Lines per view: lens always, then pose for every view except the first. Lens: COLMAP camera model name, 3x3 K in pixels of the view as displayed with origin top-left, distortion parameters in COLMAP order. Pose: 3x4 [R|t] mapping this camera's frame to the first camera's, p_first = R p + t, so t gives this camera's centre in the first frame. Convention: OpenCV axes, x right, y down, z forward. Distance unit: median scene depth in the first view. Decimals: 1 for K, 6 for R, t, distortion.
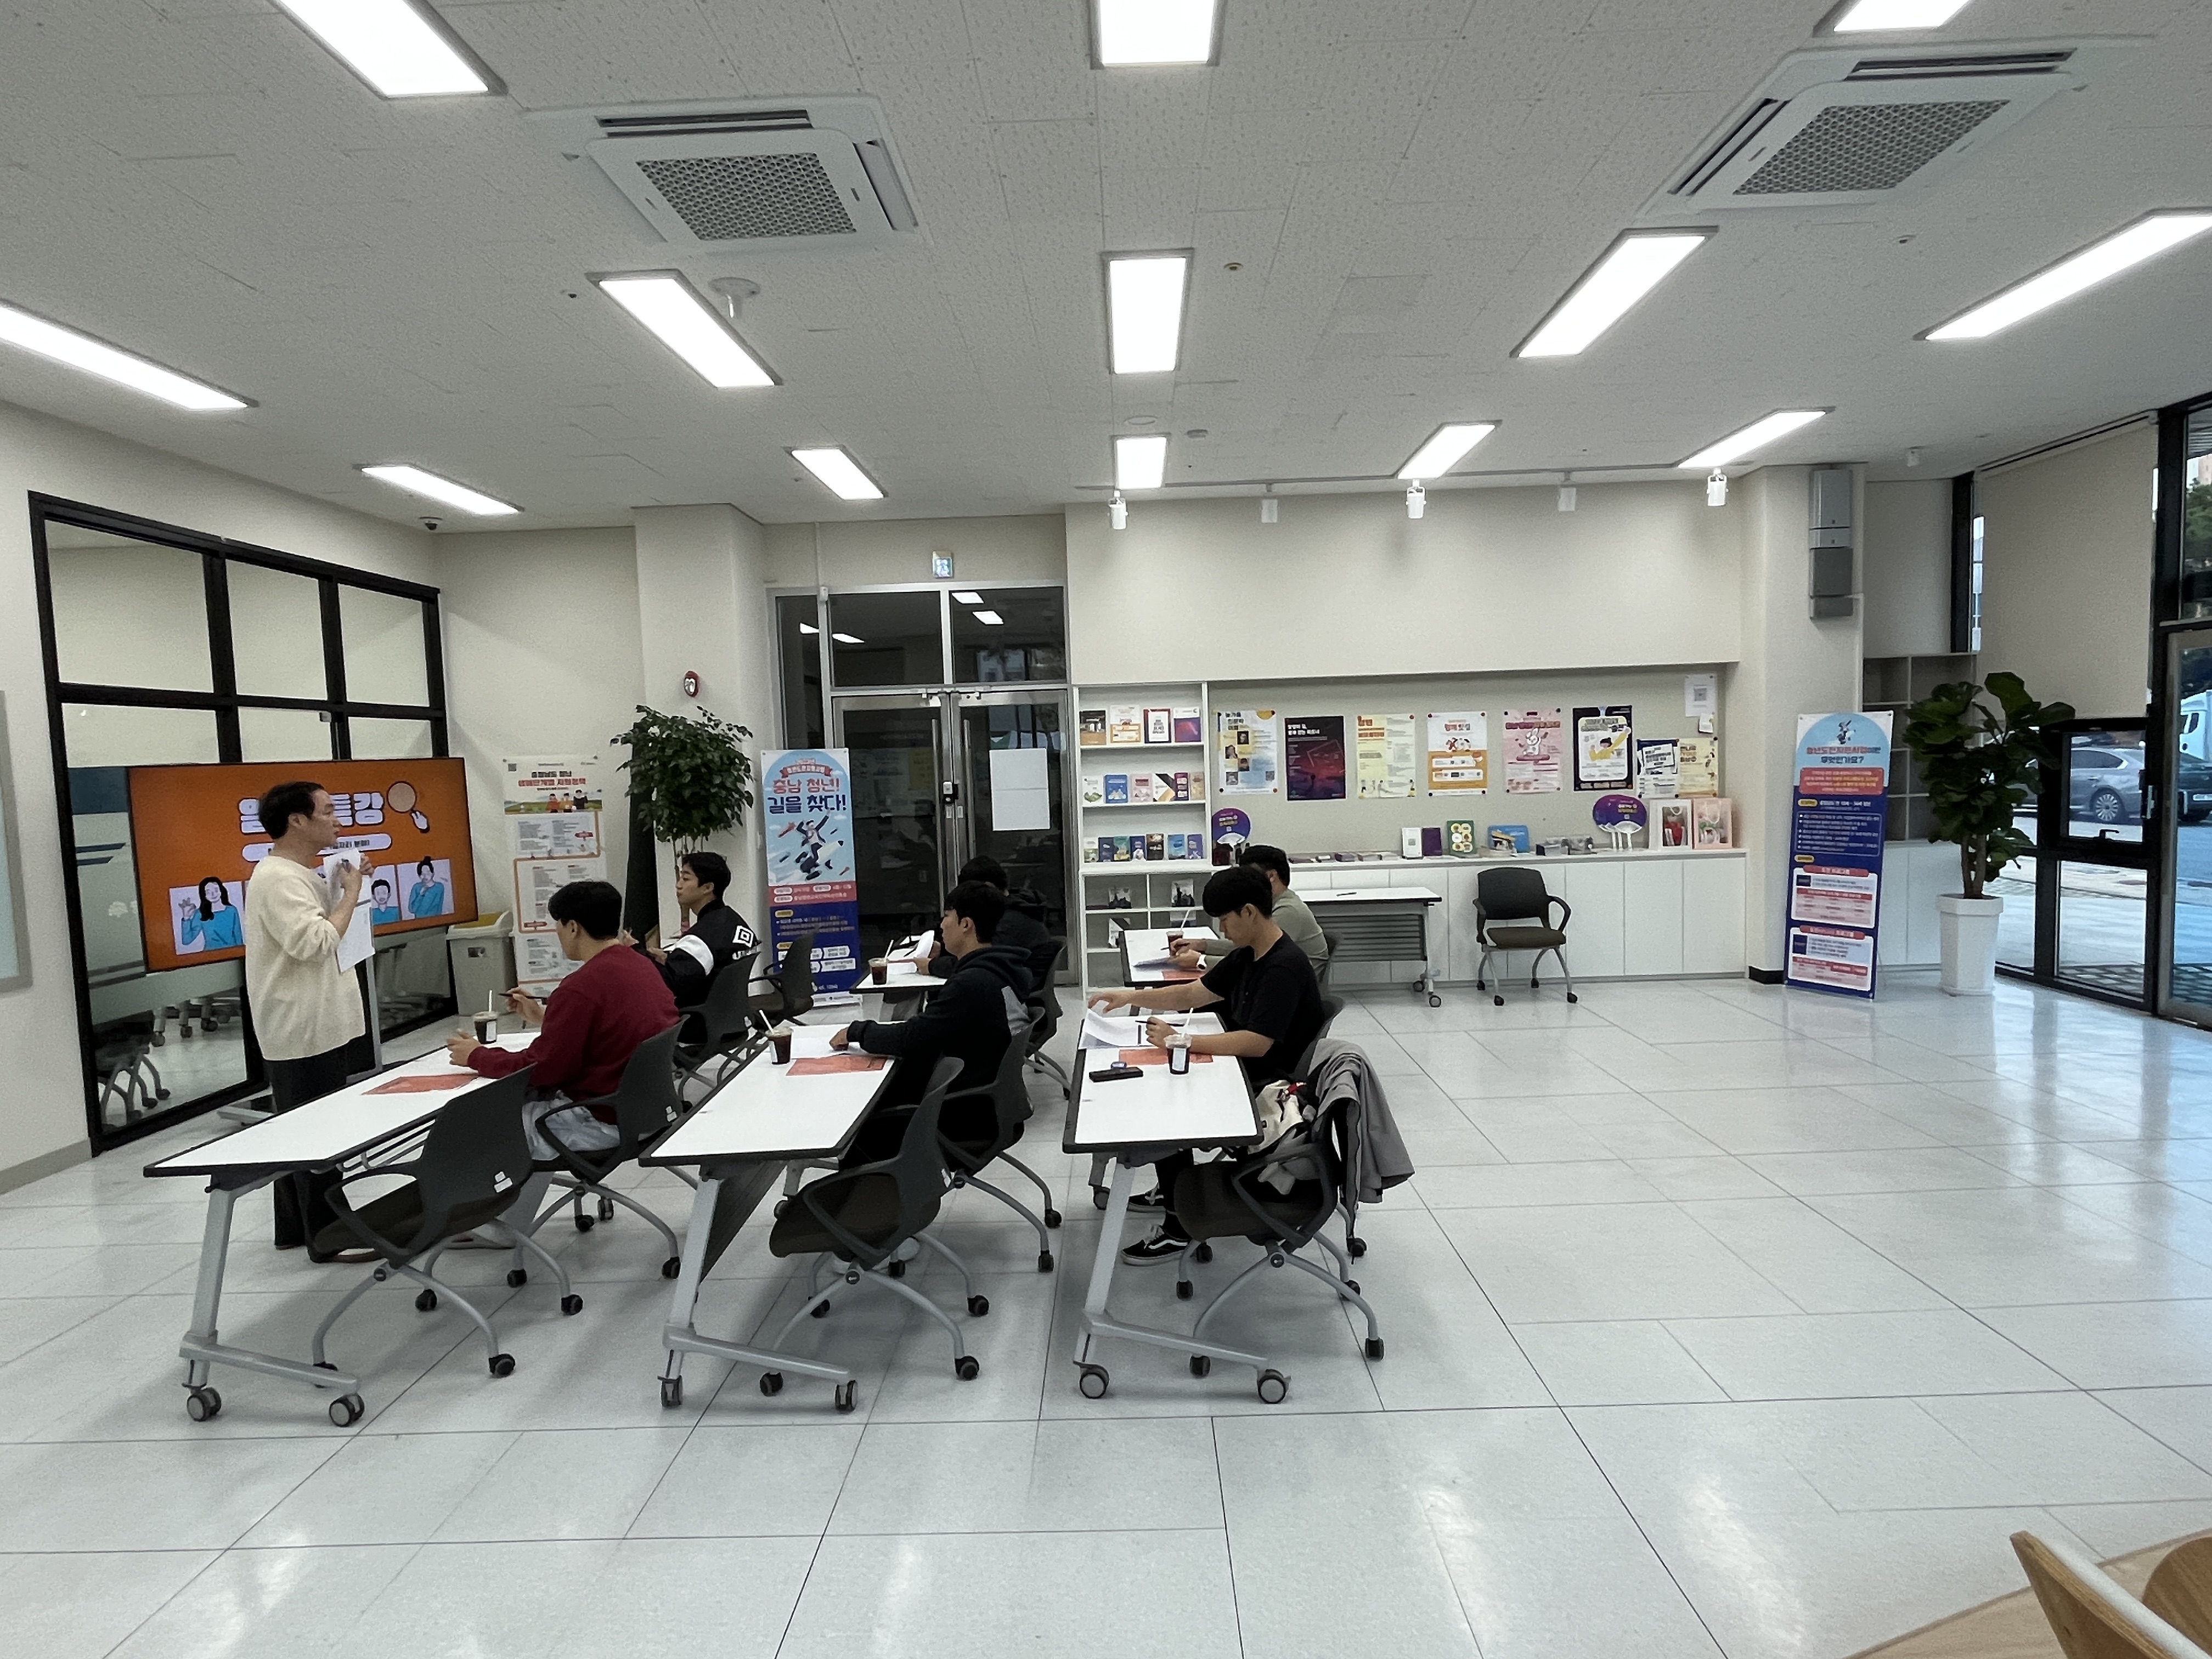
lens RADIAL K [[1206.8, 0, 1111.6], [0, 1206.8, 834.0], [0, 0, 1]] dist [0.002578, 0.000911]
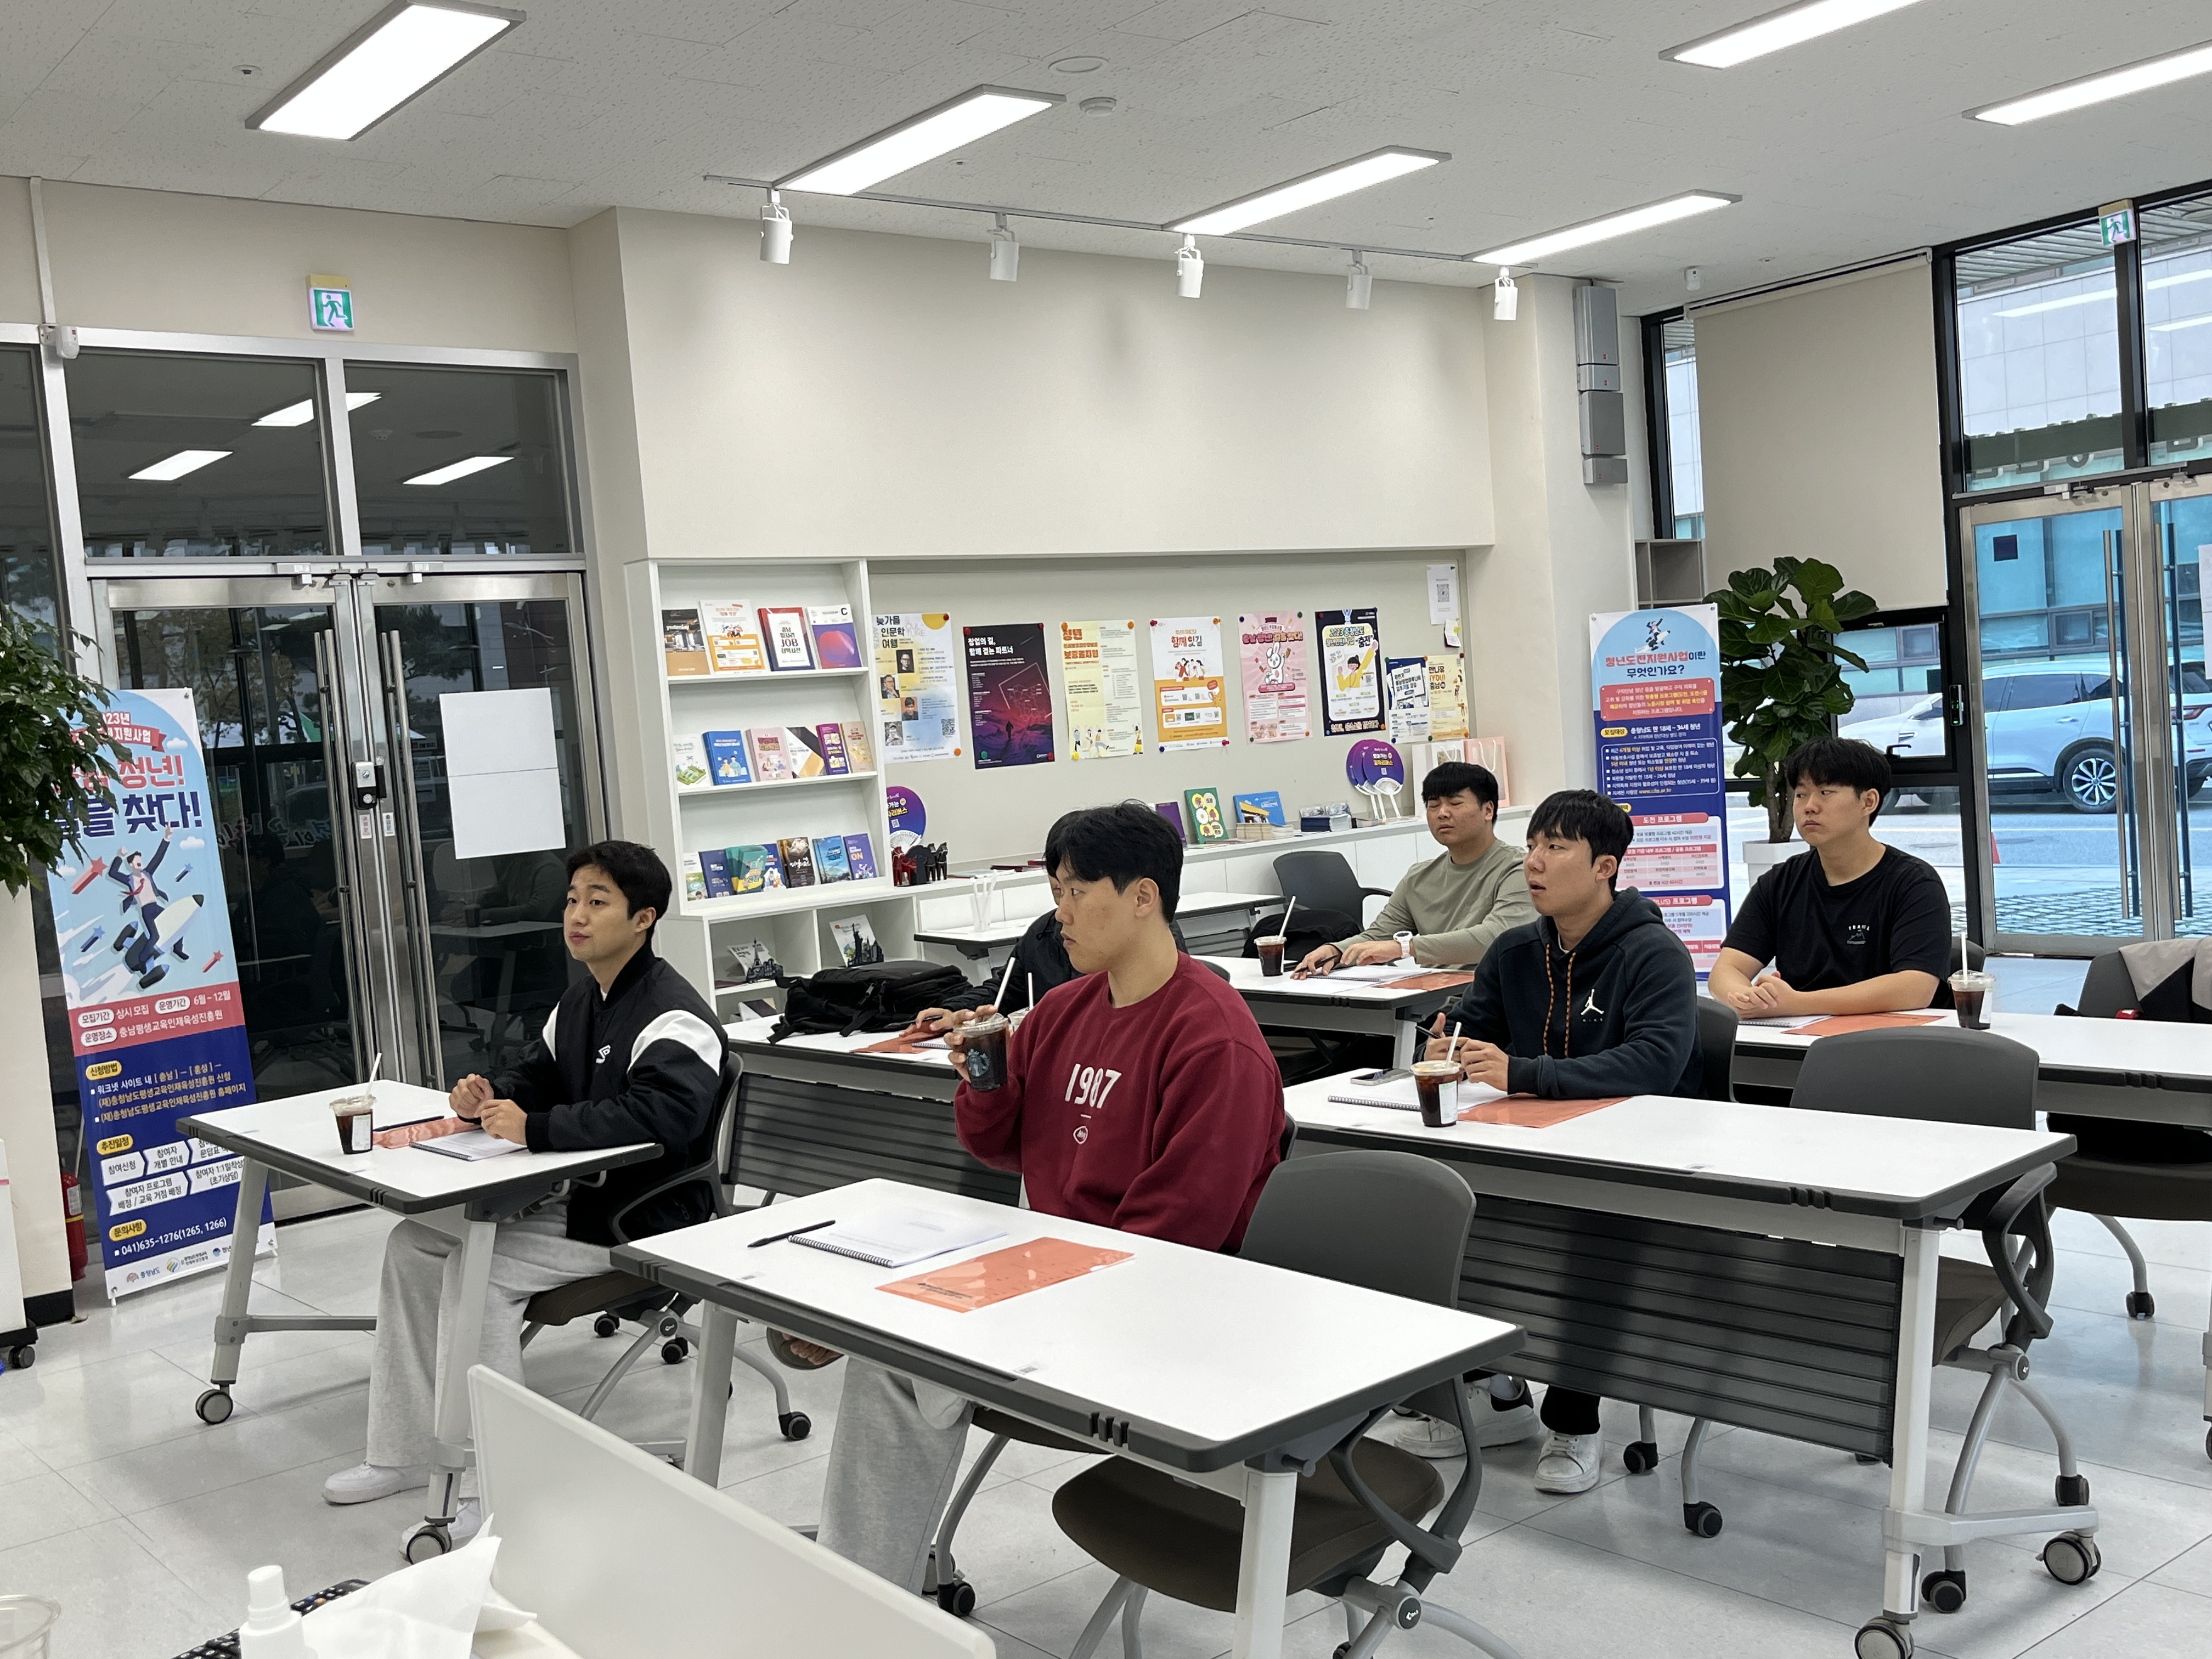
lens RADIAL K [[2149.9, 0, 1105.5], [0, 2149.9, 850.0], [0, 0, 1]] dist [0.073270, 0.000000]
pose [[0.769924, -0.065134, 0.634802, -0.472337], [0.094785, 0.995415, -0.012826, 0.030859], [-0.631057, 0.070045, 0.772568, 0.168363]]
